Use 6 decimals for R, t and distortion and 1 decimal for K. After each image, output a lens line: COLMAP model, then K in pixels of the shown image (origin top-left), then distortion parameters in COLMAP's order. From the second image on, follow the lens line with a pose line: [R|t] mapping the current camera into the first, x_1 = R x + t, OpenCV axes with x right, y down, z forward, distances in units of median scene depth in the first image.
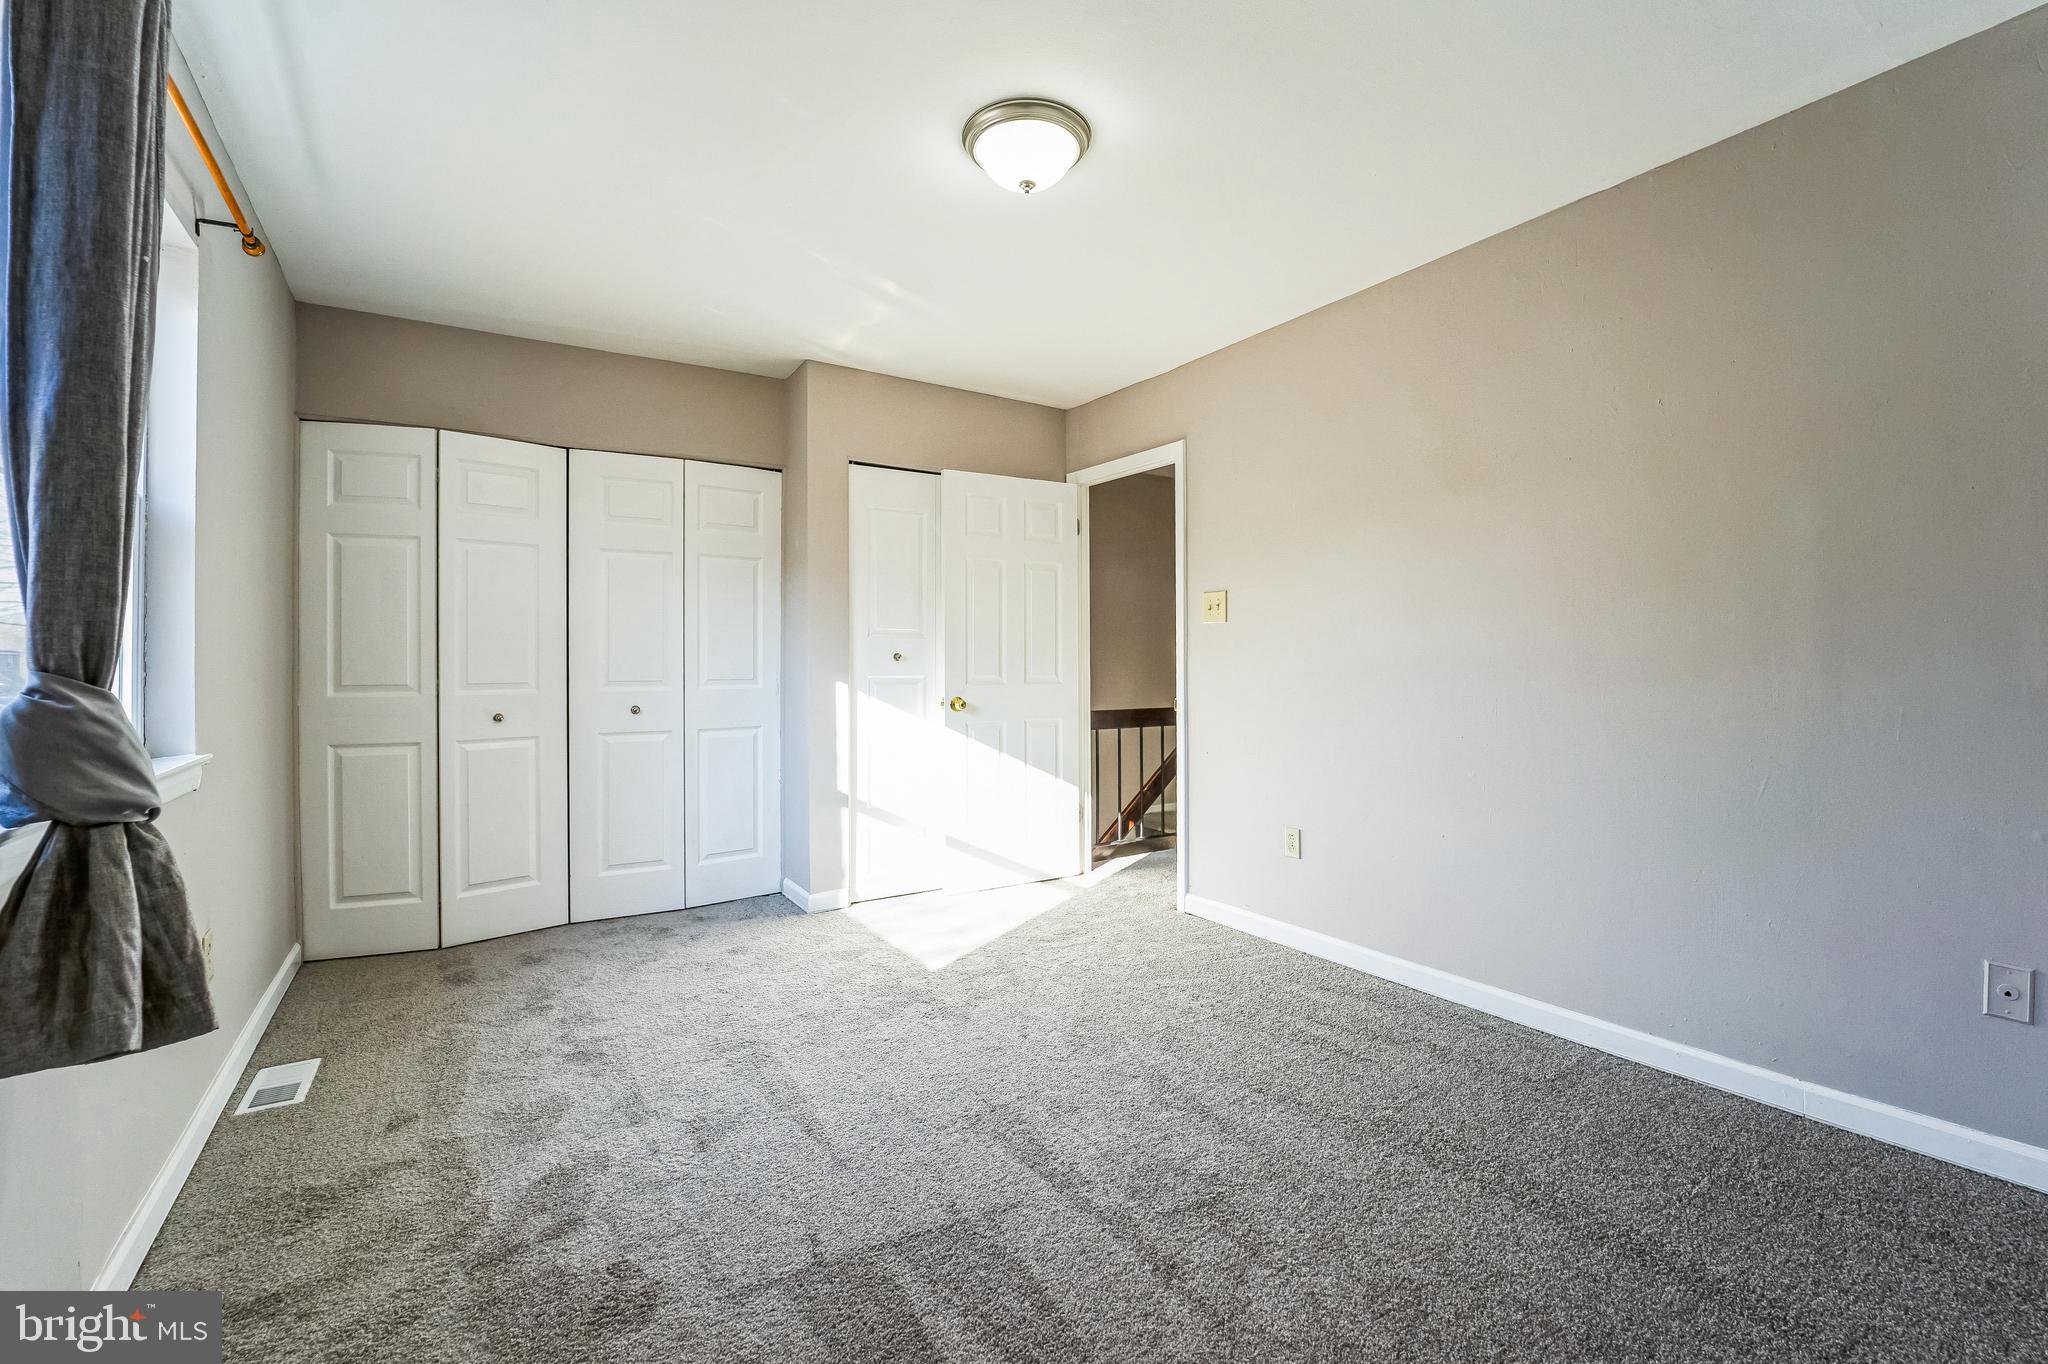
lens RADIAL K [[836.1, 0, 1080.7], [0, 836.1, 655.6], [0, 0, 1]] dist [-0.028792, -0.000908]
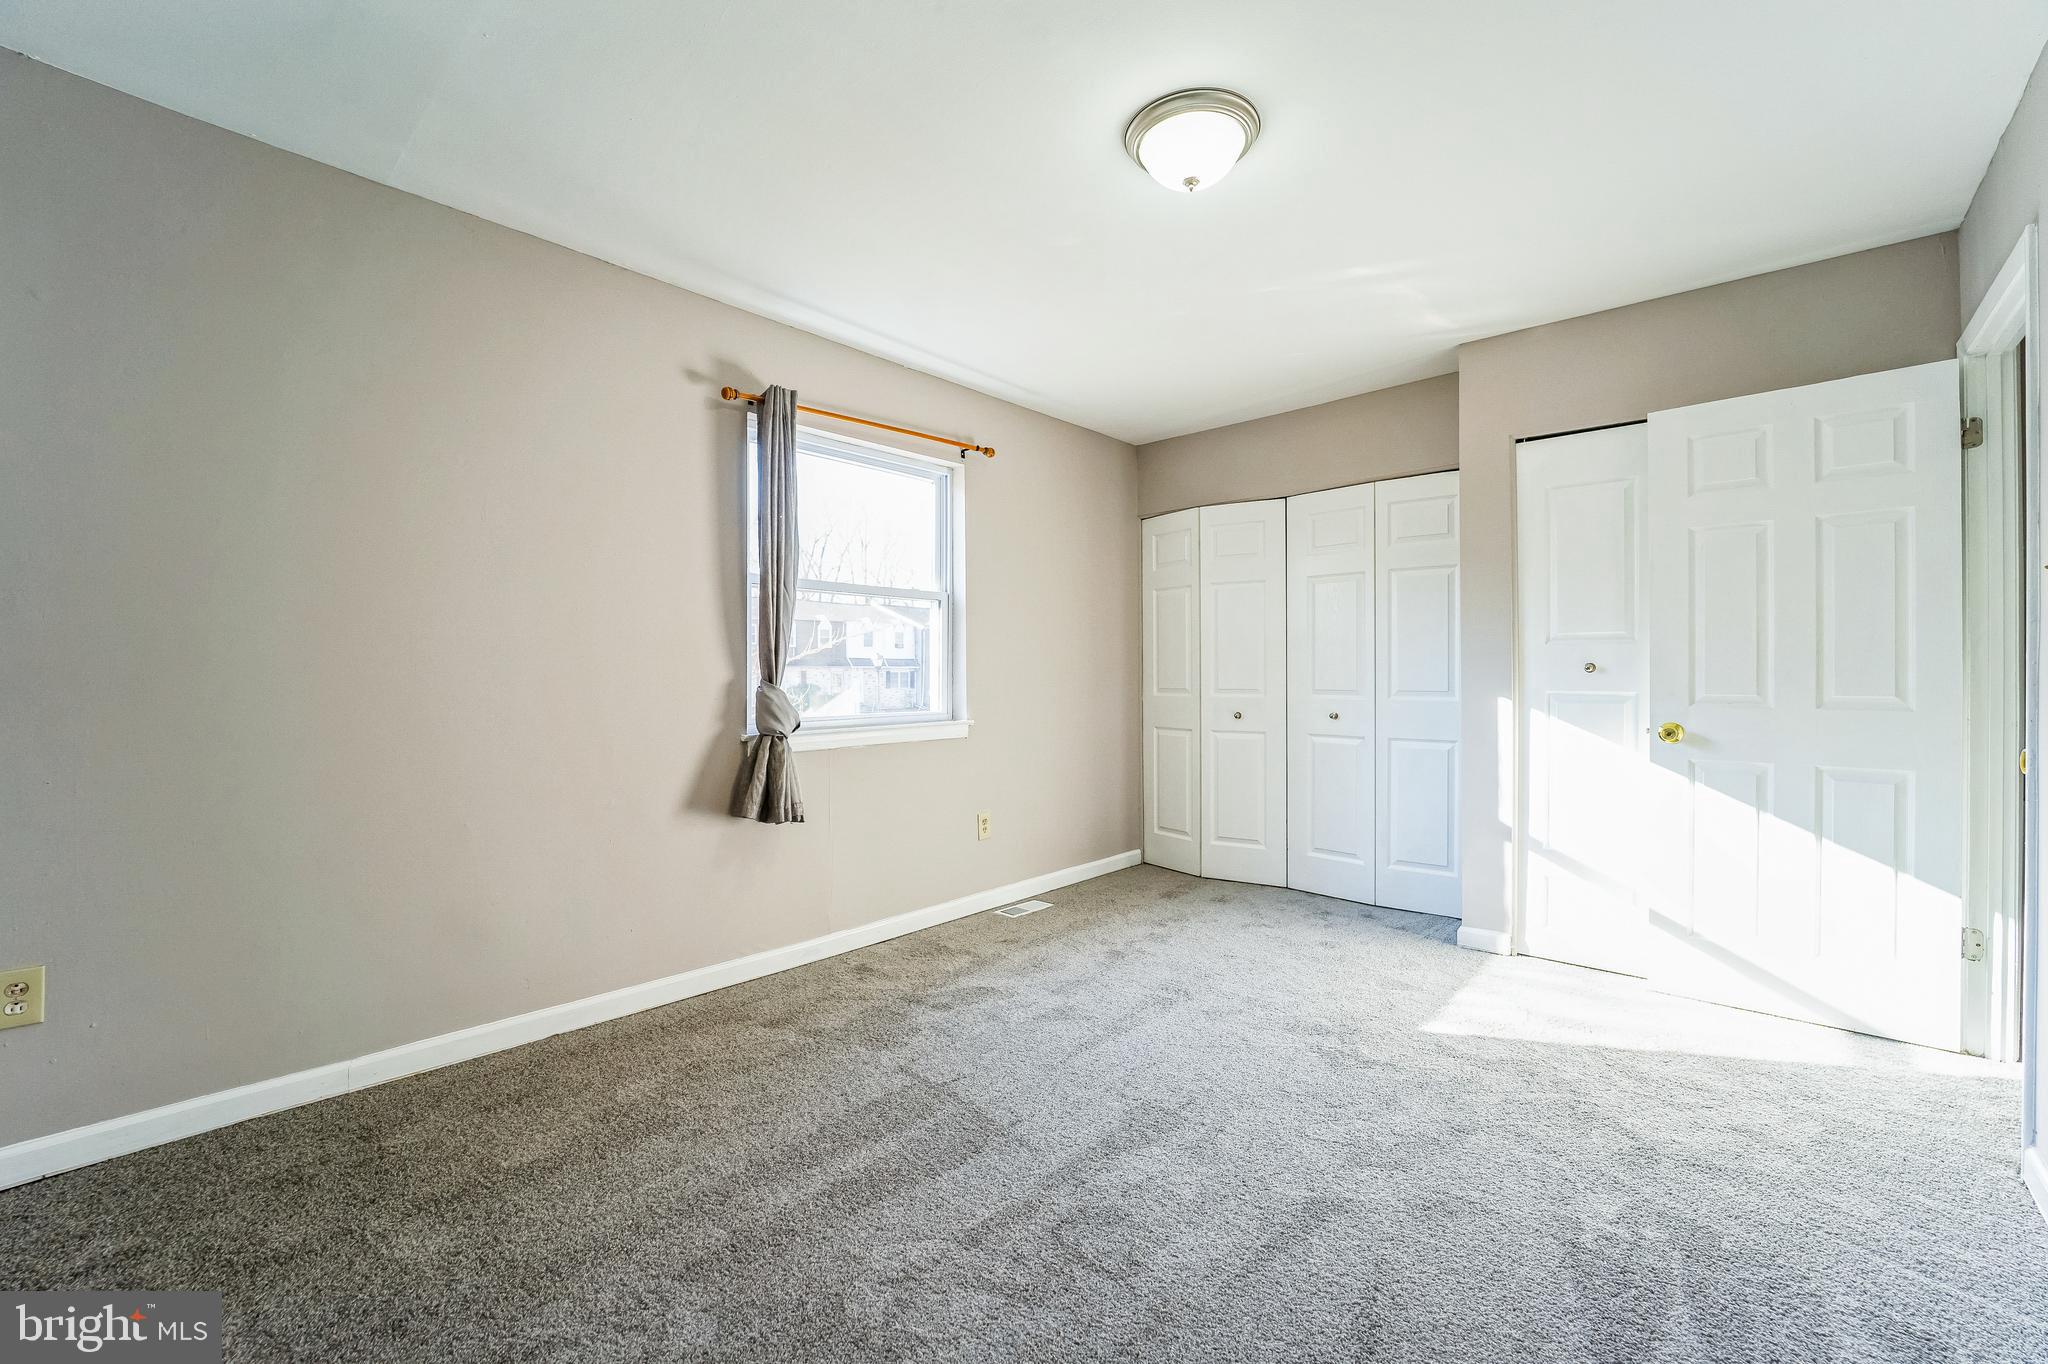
lens RADIAL K [[836.1, 0, 1030.6], [0, 836.1, 676.3], [0, 0, 1]] dist [-0.028792, -0.000908]
pose [[0.234431, 0.005401, -0.972118, 0.542453], [0.005086, 0.999964, 0.006783, 0.002090], [0.972119, -0.006534, 0.234395, 0.387351]]
